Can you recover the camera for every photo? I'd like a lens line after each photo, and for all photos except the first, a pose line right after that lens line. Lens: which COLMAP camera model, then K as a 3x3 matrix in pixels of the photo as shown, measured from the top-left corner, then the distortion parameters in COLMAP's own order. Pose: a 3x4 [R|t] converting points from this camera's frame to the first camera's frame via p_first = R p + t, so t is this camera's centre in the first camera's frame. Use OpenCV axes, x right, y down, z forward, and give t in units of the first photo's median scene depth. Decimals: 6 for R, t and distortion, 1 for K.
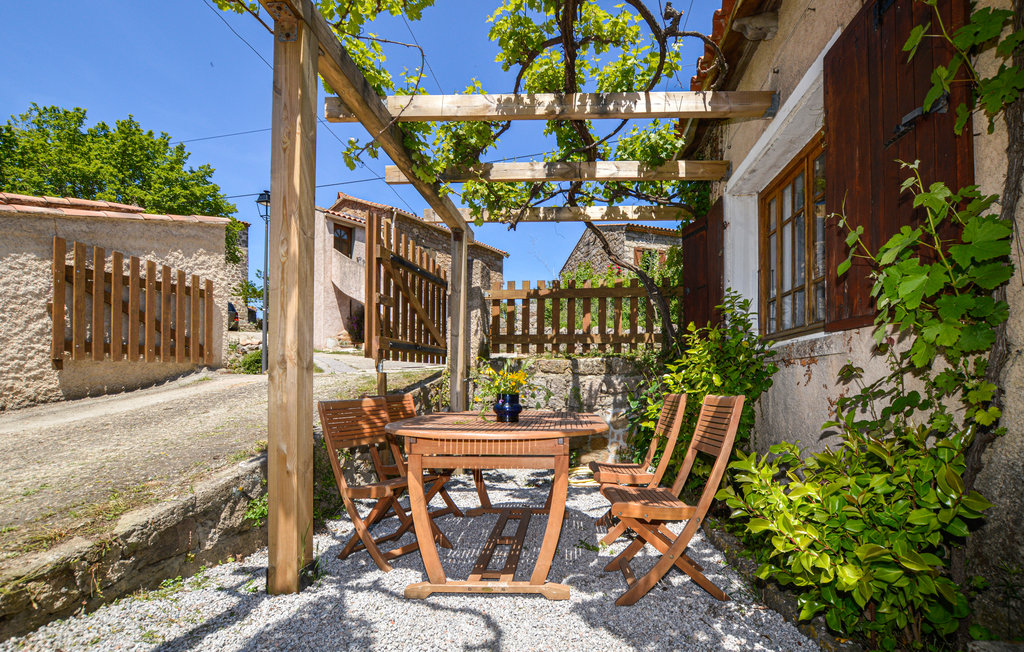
lens RADIAL K [[482.3, 0, 553.5], [0, 482.3, 376.4], [0, 0, 1]] dist [-0.018183, 0.000893]
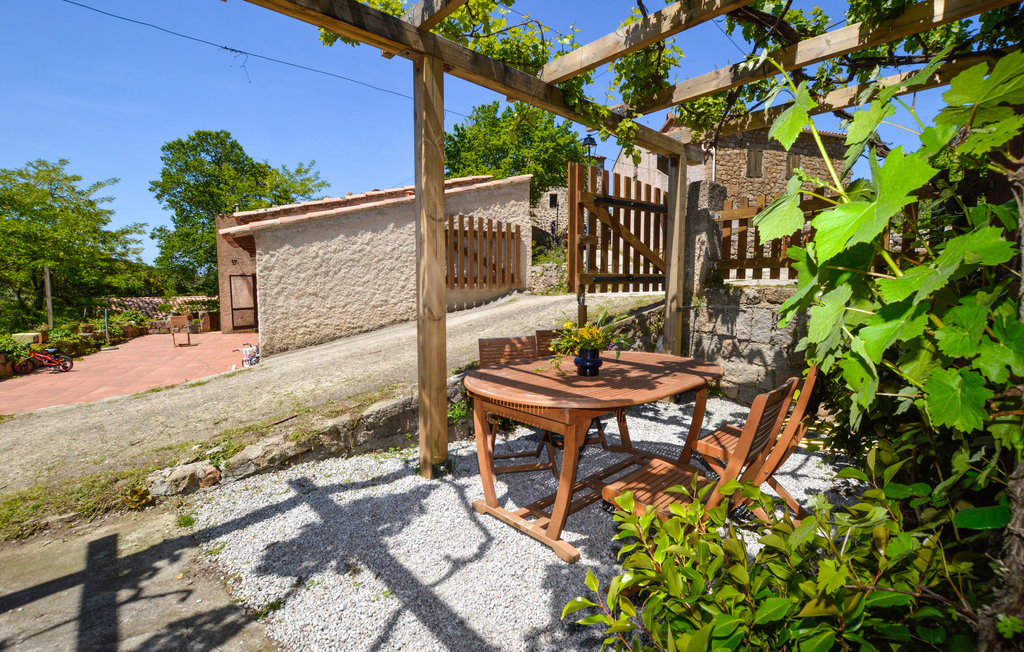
lens RADIAL K [[449.4, 0, 512.0], [0, 449.4, 326.0], [0, 0, 1]] dist [-0.029161, 0.000406]
pose [[0.712200, 0.053473, -0.699937, 0.198878], [0.015844, 0.995616, 0.092183, -0.044058], [0.701798, -0.076742, 0.708231, 0.095045]]
